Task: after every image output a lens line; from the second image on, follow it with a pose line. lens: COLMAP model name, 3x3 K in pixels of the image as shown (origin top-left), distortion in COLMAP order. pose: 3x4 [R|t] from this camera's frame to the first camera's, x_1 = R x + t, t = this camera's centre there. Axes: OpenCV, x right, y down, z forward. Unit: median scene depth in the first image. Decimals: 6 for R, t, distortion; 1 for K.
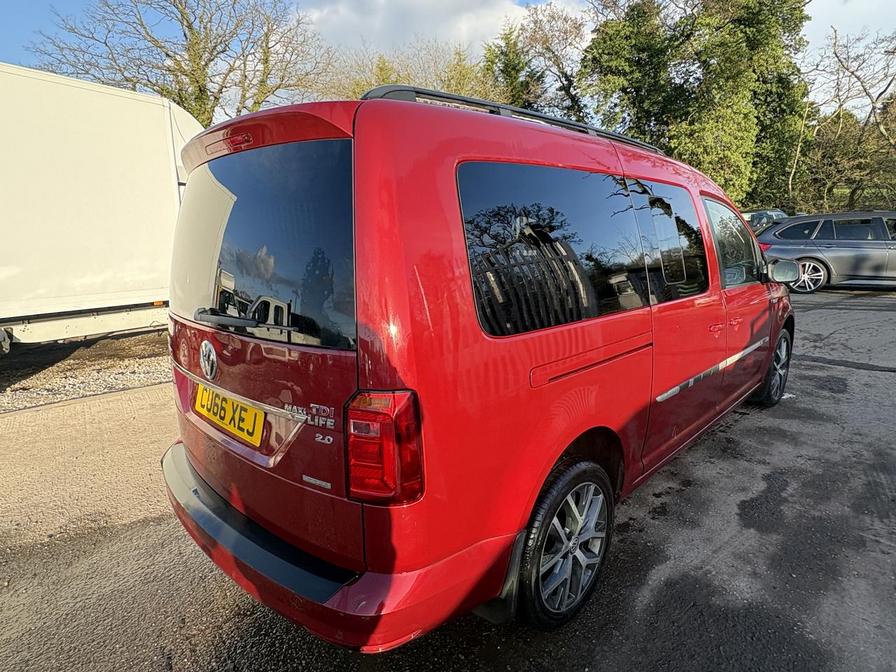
lens RADIAL K [[519.1, 0, 448.0], [0, 519.1, 336.0], [0, 0, 1]] dist [0.003851, 0.001599]
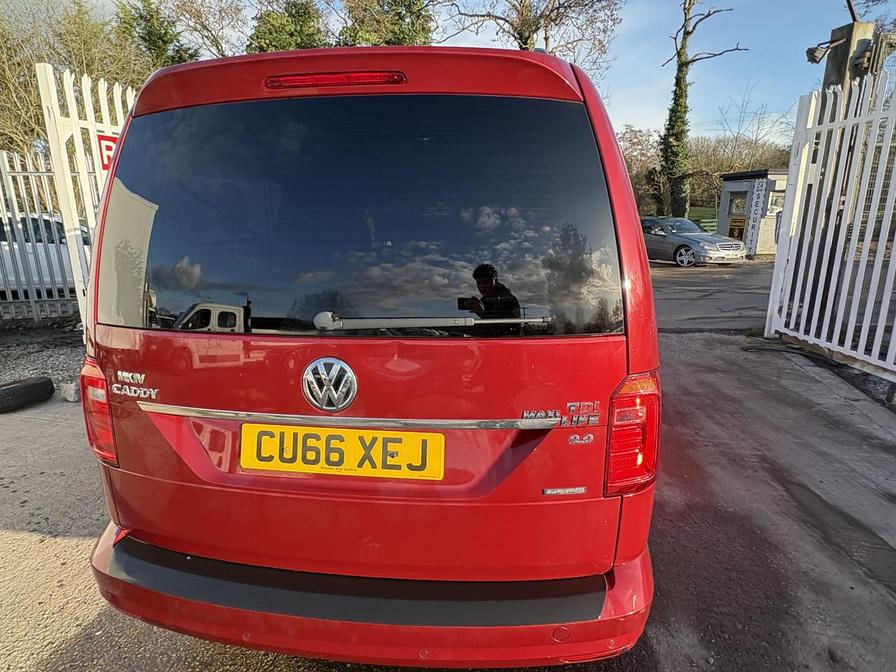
lens RADIAL K [[519.1, 0, 448.0], [0, 519.1, 336.0], [0, 0, 1]] dist [0.003851, 0.001599]
pose [[0.793818, -0.112213, 0.597713, -0.761950], [0.109654, 0.993131, 0.040816, -0.031553], [-0.598188, 0.033141, 0.800670, 0.340949]]
